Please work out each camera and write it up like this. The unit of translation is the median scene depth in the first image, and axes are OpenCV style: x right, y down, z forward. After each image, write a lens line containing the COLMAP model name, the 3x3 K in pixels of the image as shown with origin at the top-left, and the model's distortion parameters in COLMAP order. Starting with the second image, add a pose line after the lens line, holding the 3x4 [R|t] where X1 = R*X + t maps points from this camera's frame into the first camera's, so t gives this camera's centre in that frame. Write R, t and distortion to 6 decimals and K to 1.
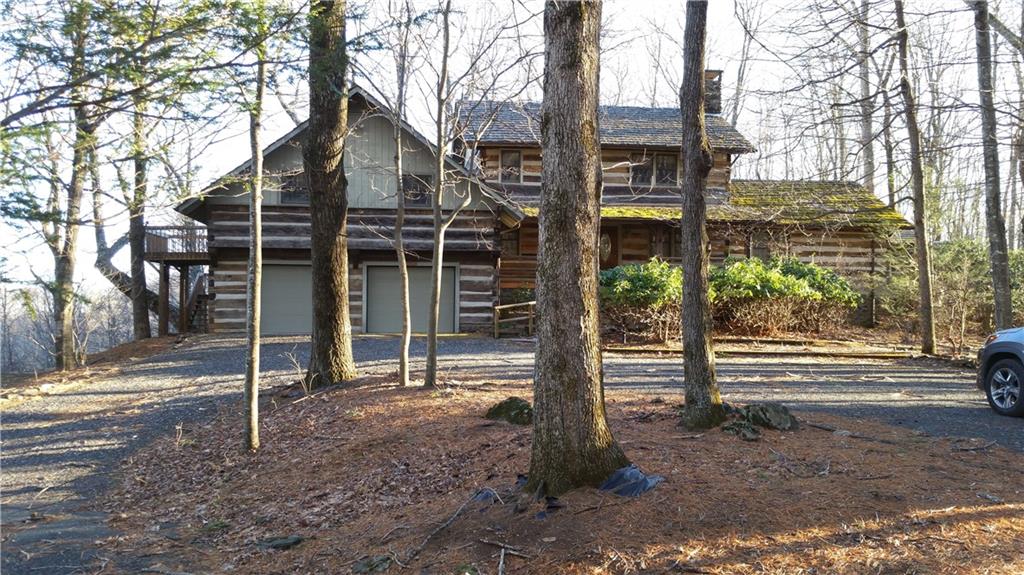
lens RADIAL K [[841.4, 0, 512.0], [0, 841.4, 287.5], [0, 0, 1]] dist [0.033745, -0.004455]
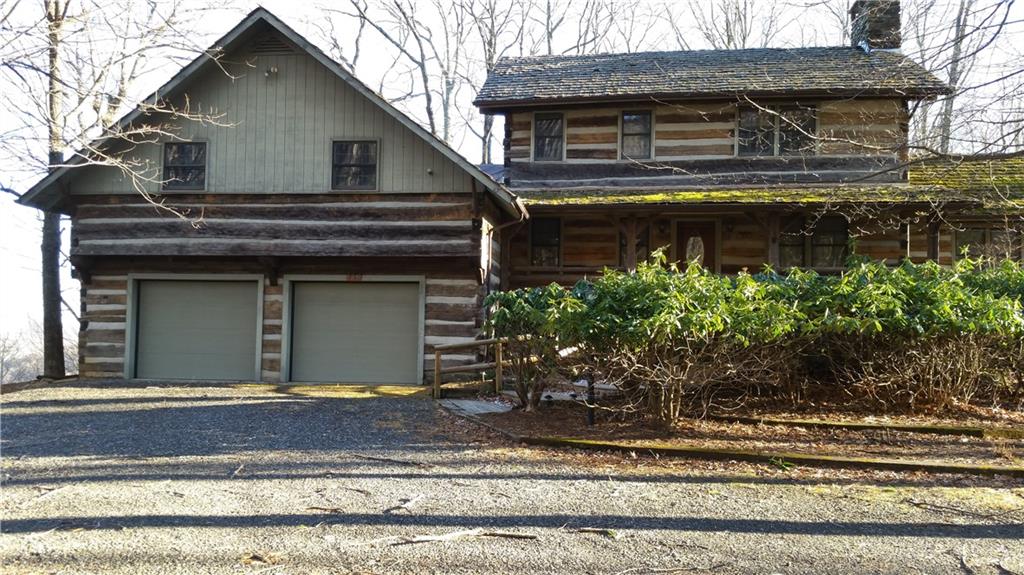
lens RADIAL K [[841.4, 0, 512.0], [0, 841.4, 287.5], [0, 0, 1]] dist [0.033745, -0.004455]
pose [[0.963917, -0.004892, -0.266156, 0.176471], [-0.005280, 0.999283, -0.037491, 0.003452], [0.266149, 0.037543, 0.963201, 0.403397]]
